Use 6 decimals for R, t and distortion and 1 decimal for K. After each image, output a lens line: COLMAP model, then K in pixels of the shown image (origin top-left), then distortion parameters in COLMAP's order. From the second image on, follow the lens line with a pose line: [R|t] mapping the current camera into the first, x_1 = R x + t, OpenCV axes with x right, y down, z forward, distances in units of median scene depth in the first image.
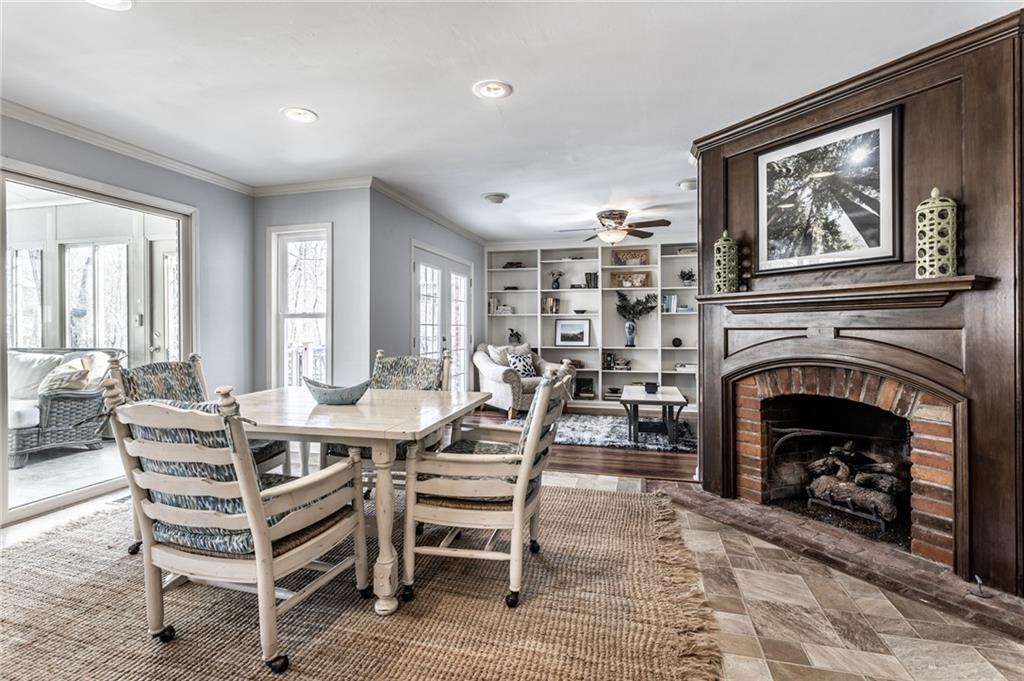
lens RADIAL K [[493.5, 0, 507.2], [0, 493.5, 331.4], [0, 0, 1]] dist [0.001315, 0.000461]
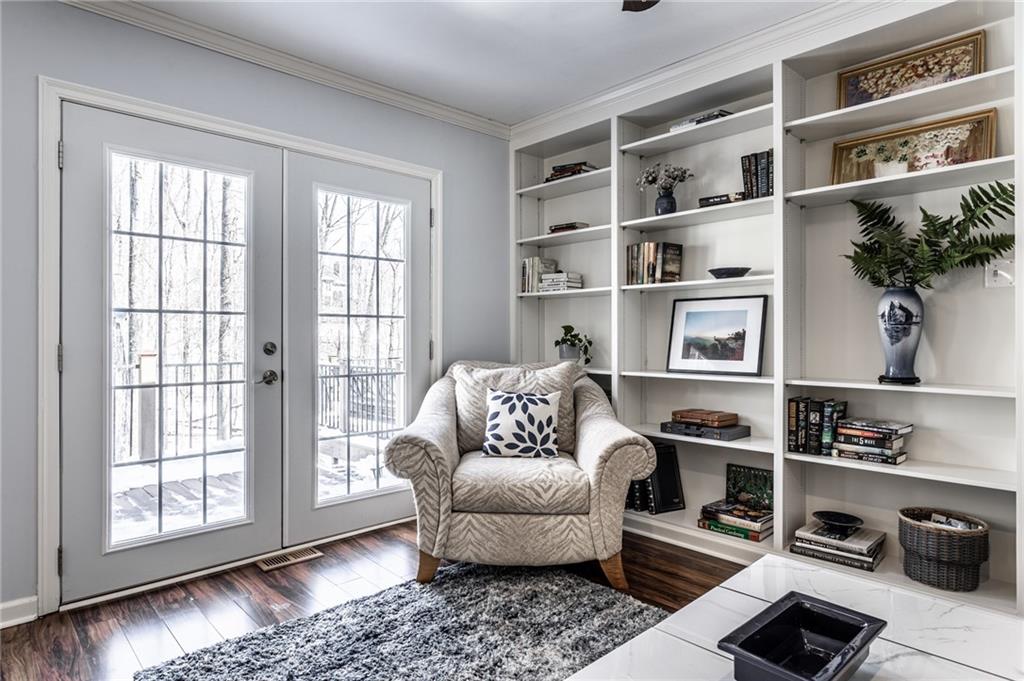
lens RADIAL K [[579.3, 0, 489.7], [0, 579.3, 338.6], [0, 0, 1]] dist [-0.004016, -0.000462]
pose [[0.842226, 0.002402, -0.539120, 0.342672], [-0.003337, 0.999994, -0.000758, 0.009560], [0.539115, 0.002437, 0.842229, 0.871145]]
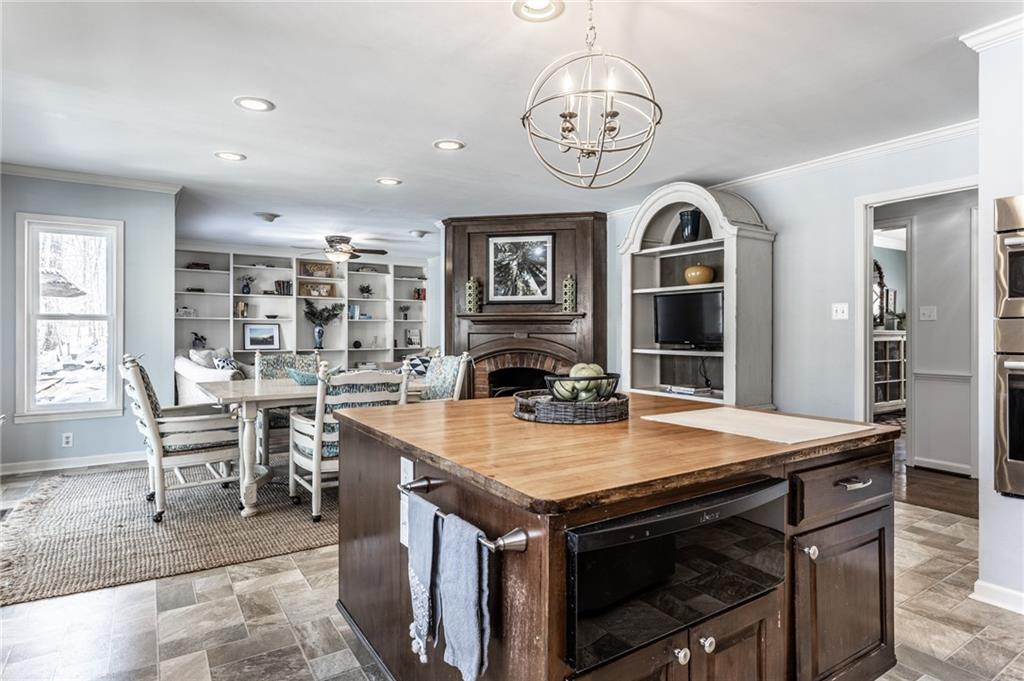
lens RADIAL K [[558.1, 0, 512.0], [0, 558.1, 340.5], [0, 0, 1]] dist [-0.002871, -0.000021]
pose [[0.662979, -0.006120, 0.748613, -0.616291], [0.000865, 0.999972, 0.007409, 0.003740], [-0.748638, -0.004264, 0.662965, -0.264971]]
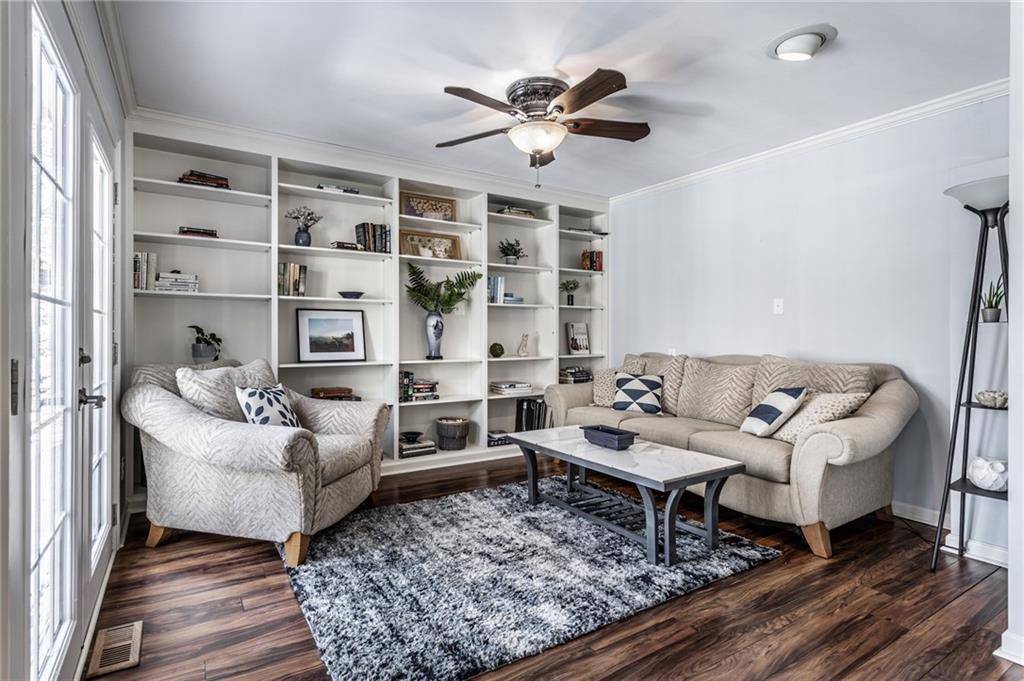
lens RADIAL K [[502.6, 0, 478.7], [0, 502.6, 338.4], [0, 0, 1]] dist [0.000039, 0.000233]
pose [[0.694939, -0.003772, 0.719059, -0.217576], [-0.000153, 0.999985, 0.005393, 0.004719], [-0.719069, -0.003858, 0.694928, 0.810434]]
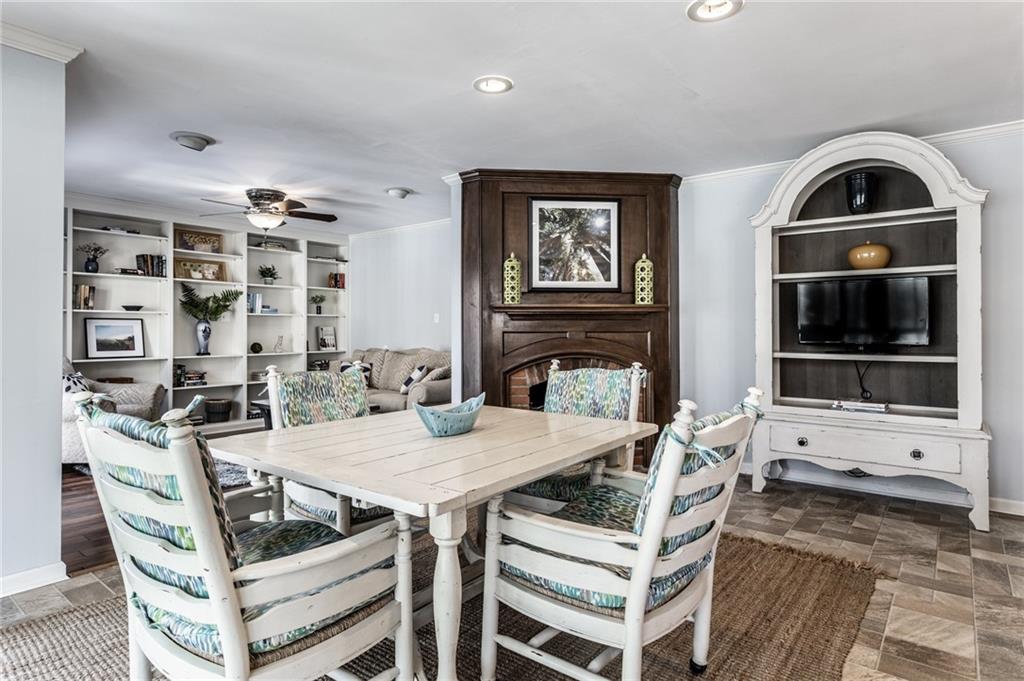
lens RADIAL K [[568.3, 0, 492.3], [0, 568.3, 327.0], [0, 0, 1]] dist [-0.000288, 0.000806]
pose [[0.409107, 0.008004, 0.912451, -0.579823], [0.005131, 0.999926, -0.011072, -0.002020], [-0.912472, 0.009211, 0.409036, 0.310602]]
